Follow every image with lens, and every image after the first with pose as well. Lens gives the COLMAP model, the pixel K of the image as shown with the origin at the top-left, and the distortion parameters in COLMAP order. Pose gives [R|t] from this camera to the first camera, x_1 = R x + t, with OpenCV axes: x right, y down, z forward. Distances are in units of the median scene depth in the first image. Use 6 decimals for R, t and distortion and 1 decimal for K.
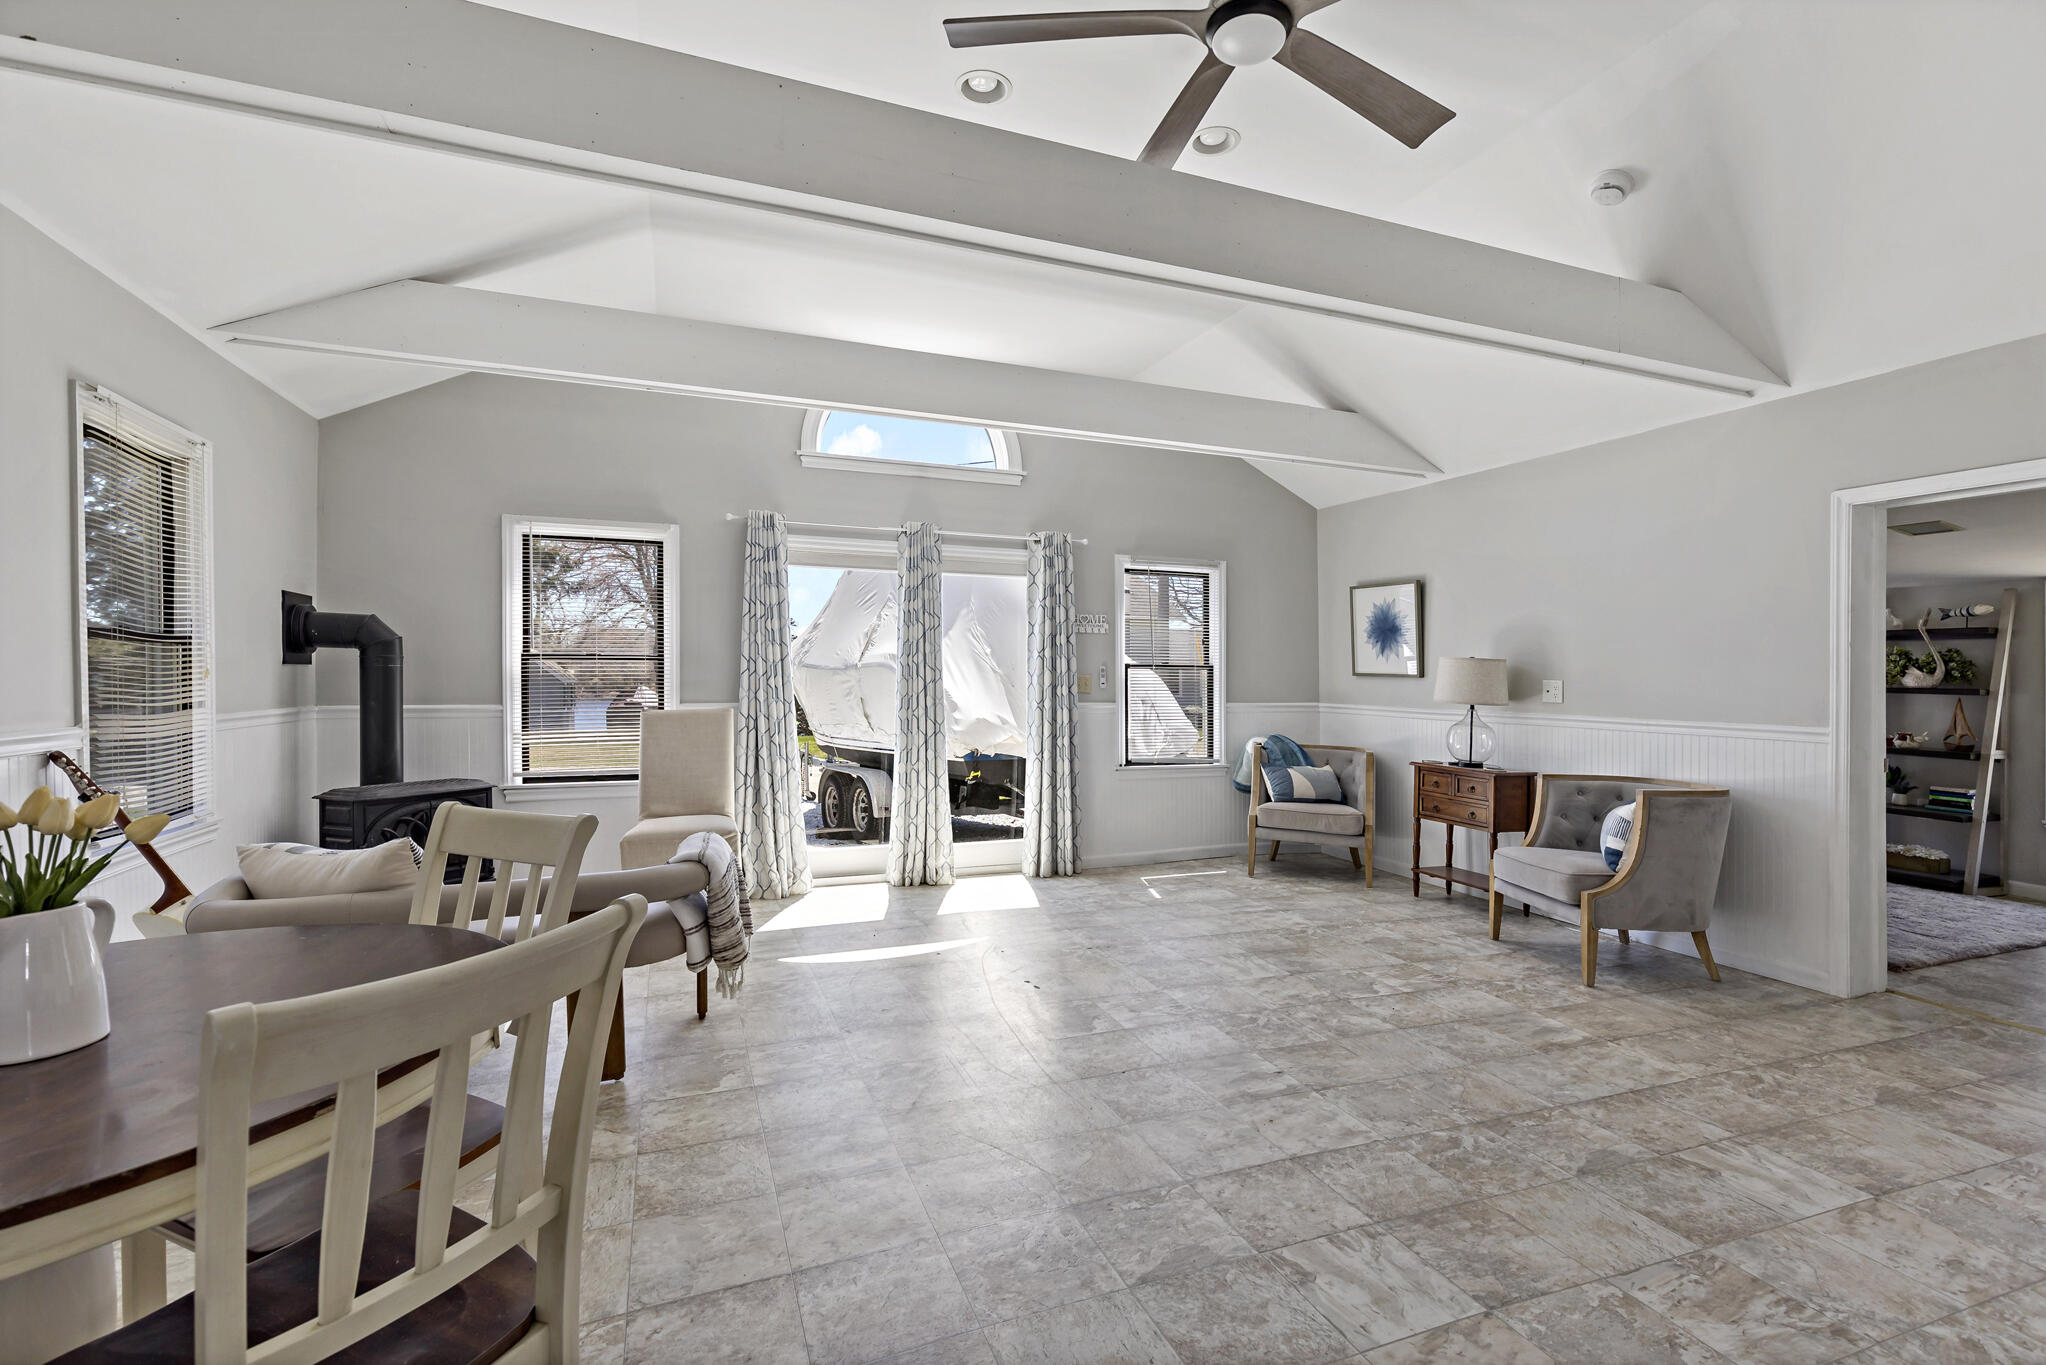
lens RADIAL K [[927.8, 0, 1018.3], [0, 927.8, 667.5], [0, 0, 1]] dist [0.010512, -0.003671]
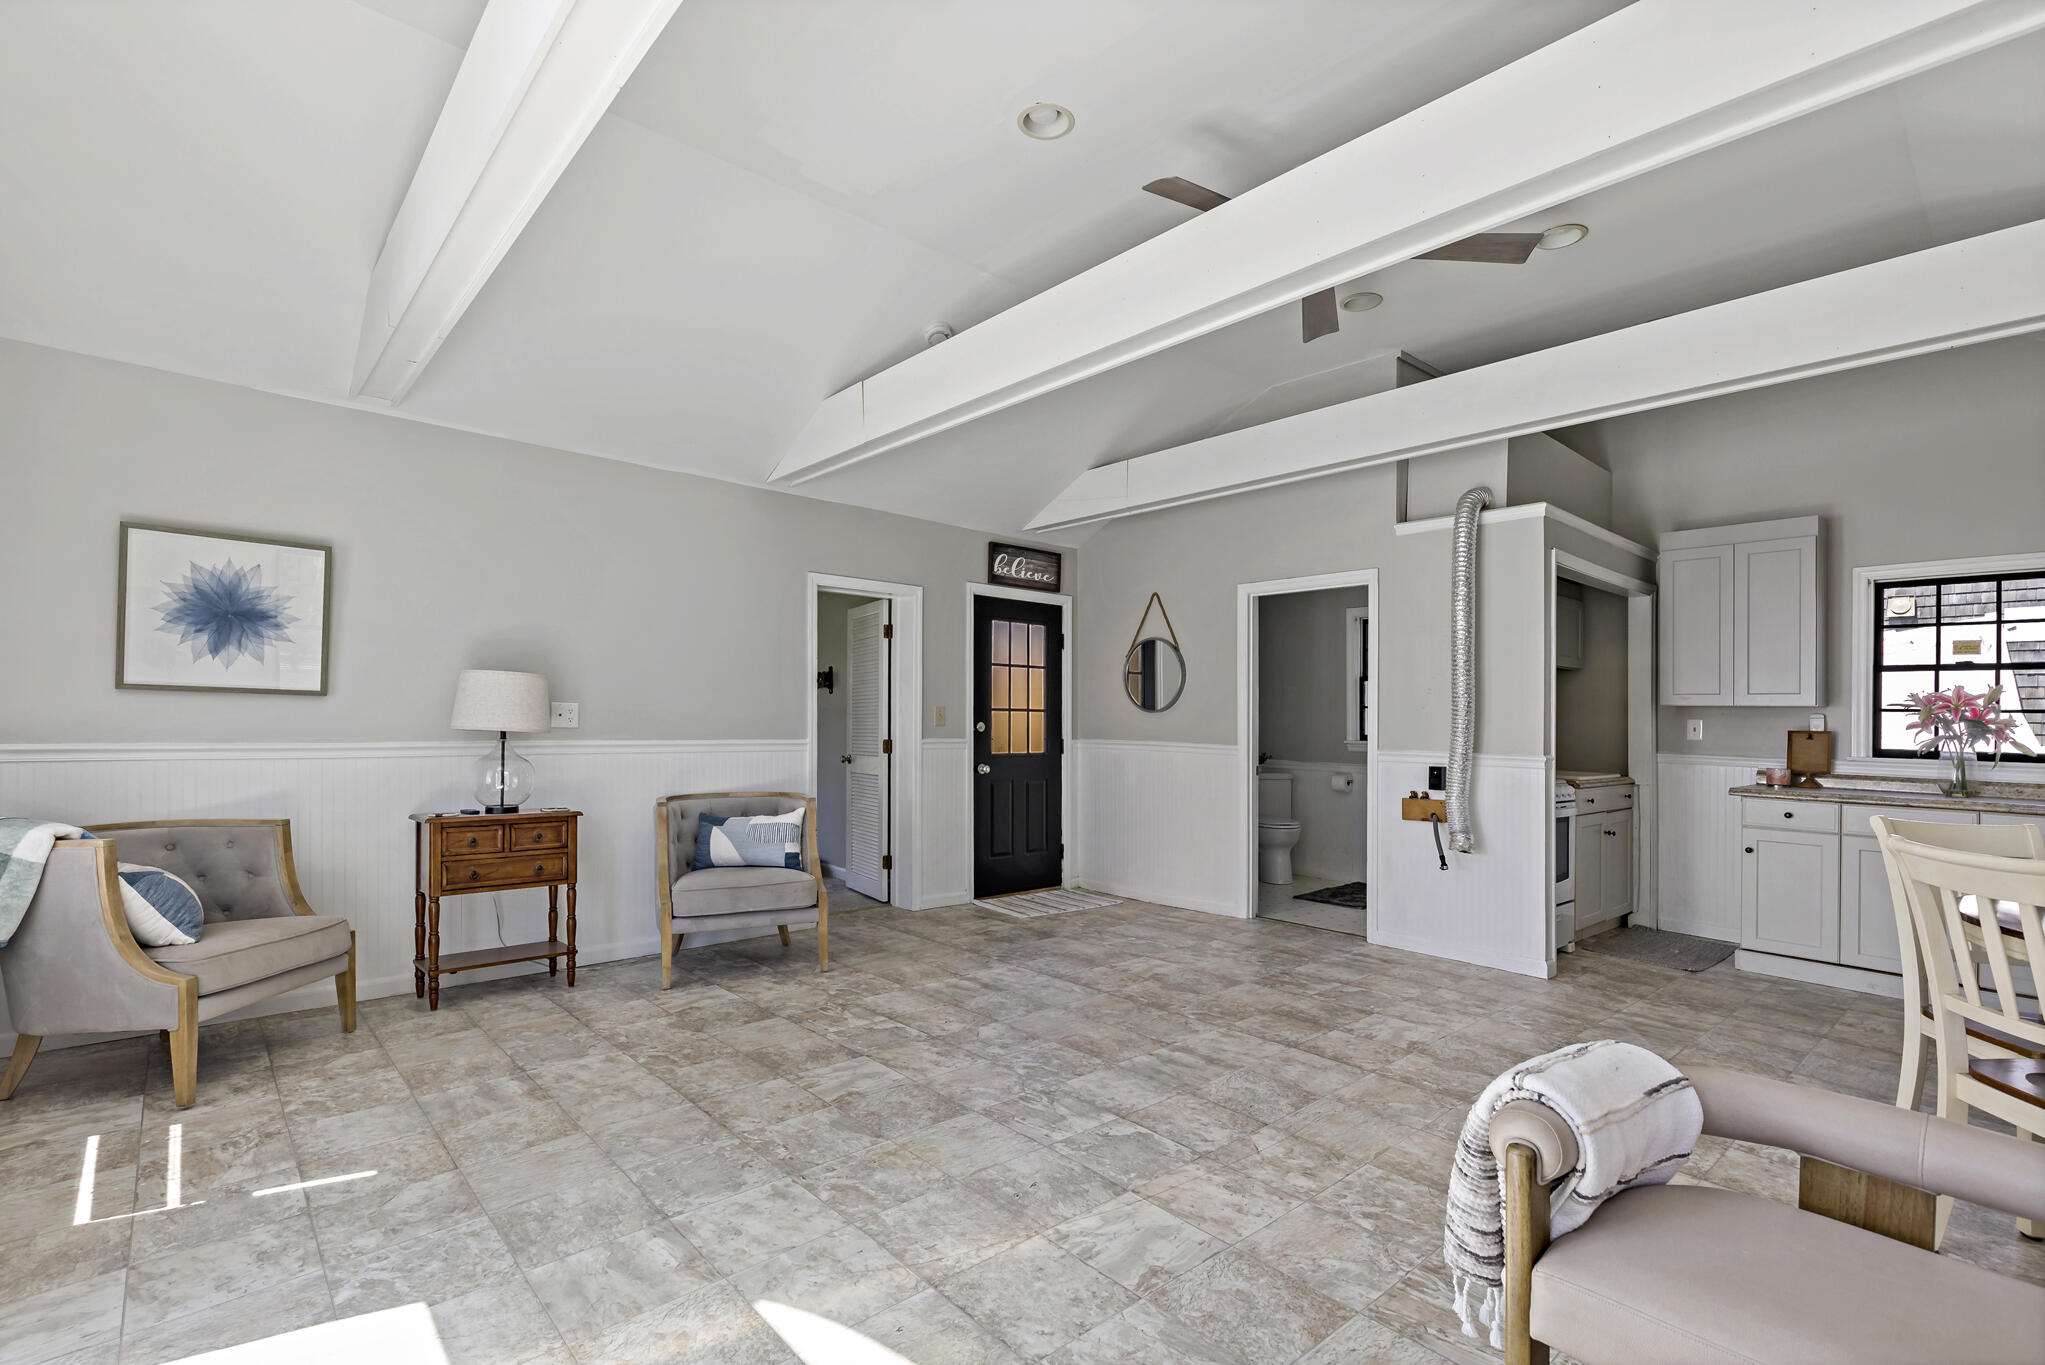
lens RADIAL K [[927.3, 0, 1047.0], [0, 927.3, 707.5], [0, 0, 1]] dist [0.010512, -0.003671]
pose [[-0.370834, -0.005304, 0.928684, -0.609192], [-0.028055, 0.999591, -0.005494, 0.014185], [-0.928275, -0.028091, -0.370832, 1.291114]]
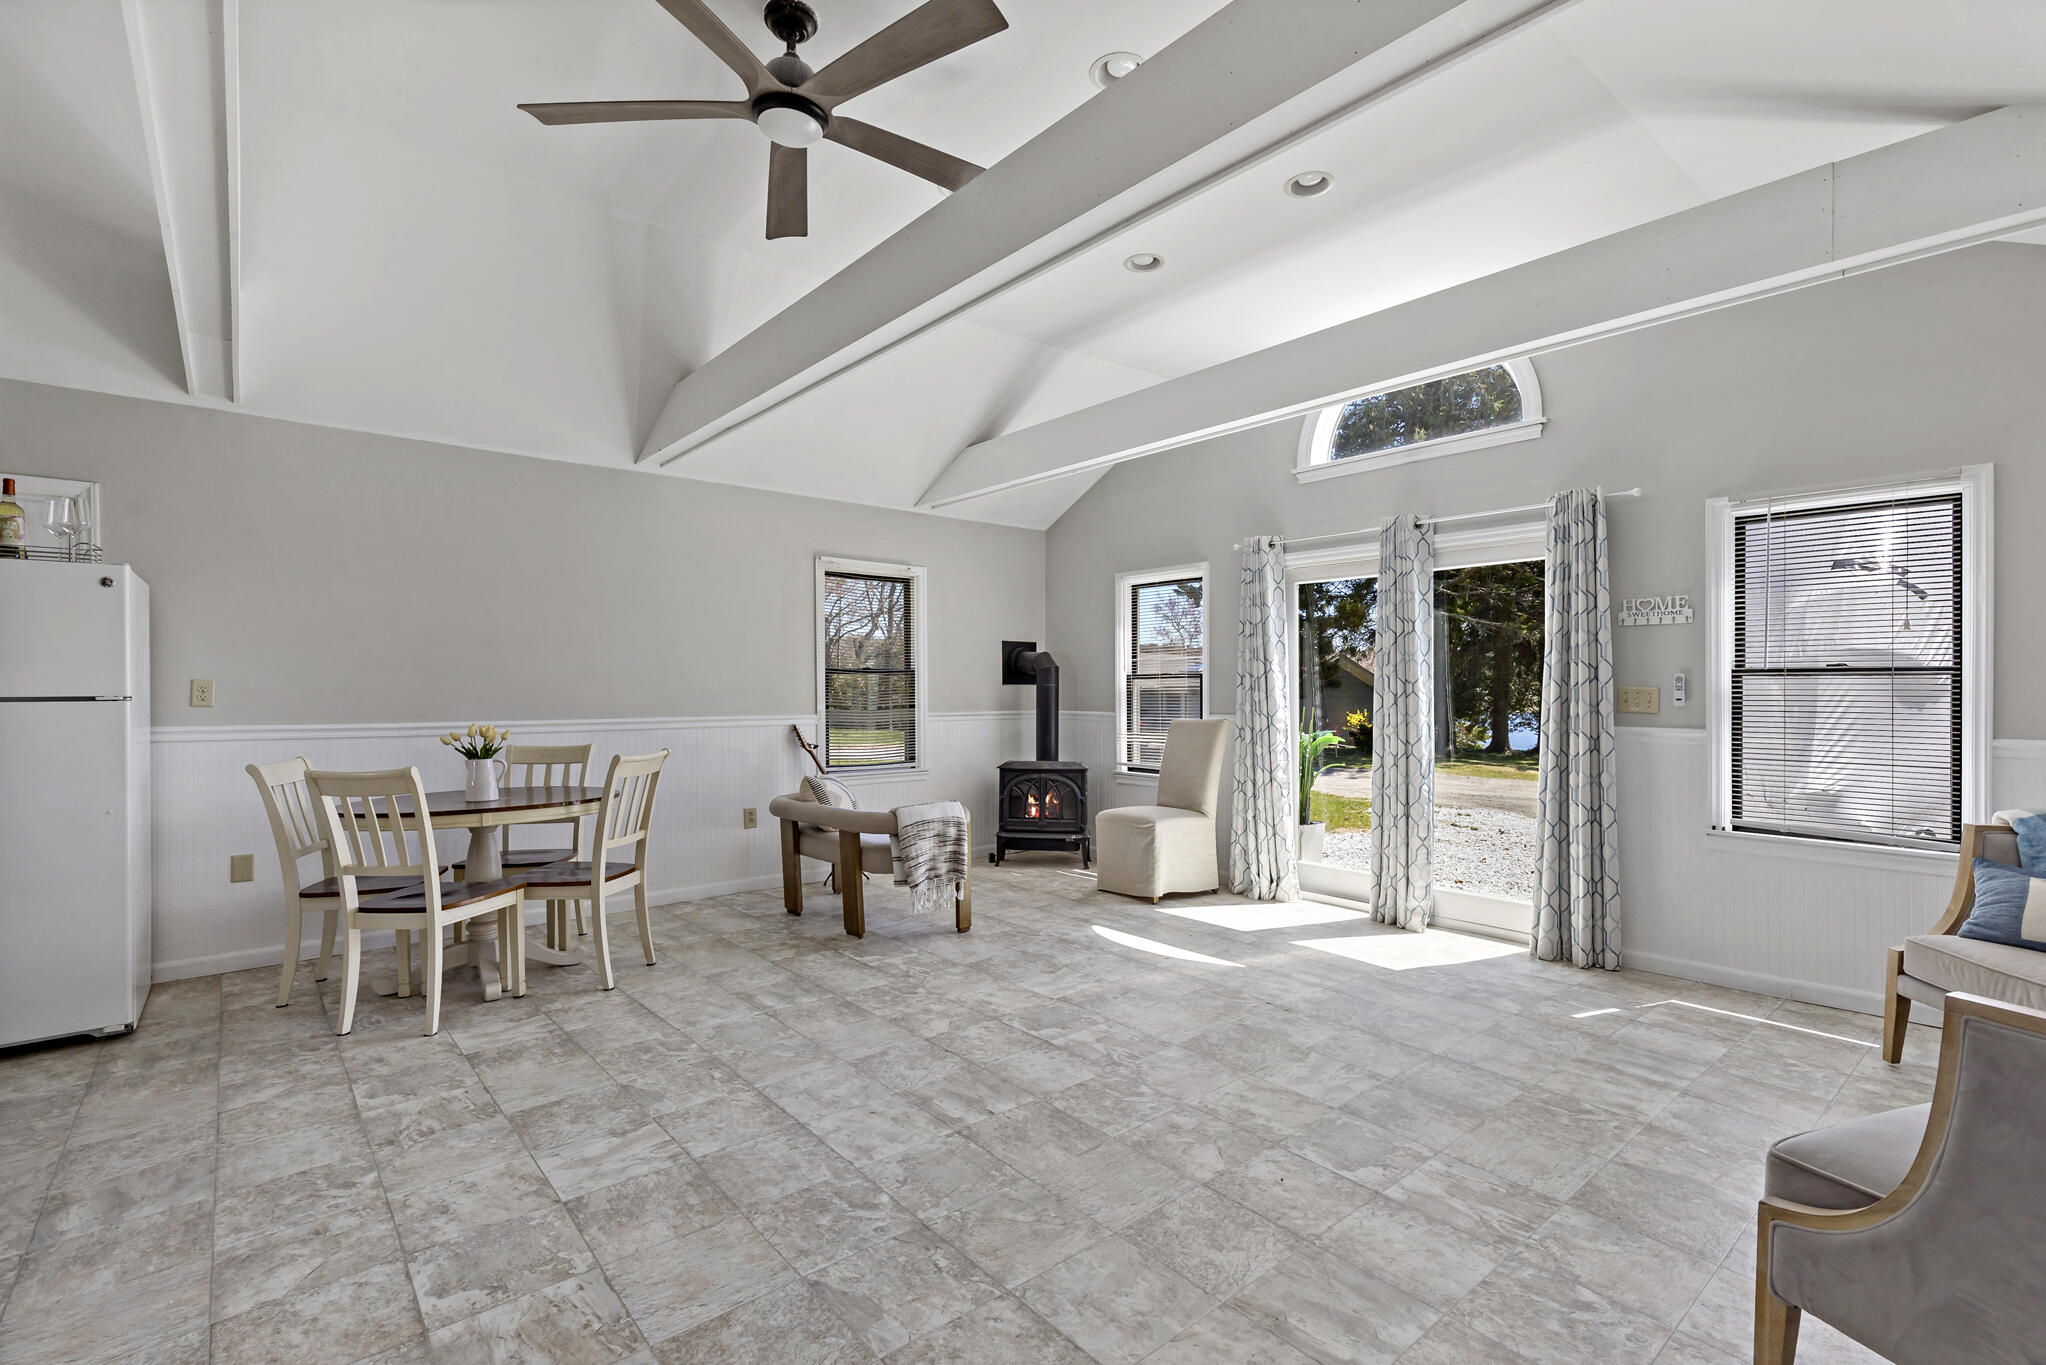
lens RADIAL K [[927.8, 0, 1057.9], [0, 927.8, 697.1], [0, 0, 1]] dist [0.010512, -0.003671]
pose [[0.349673, 0.002149, -0.936869, 0.974309], [0.010549, 0.999925, 0.006231, 0.011998], [0.936813, -0.012062, 0.349624, 0.616322]]
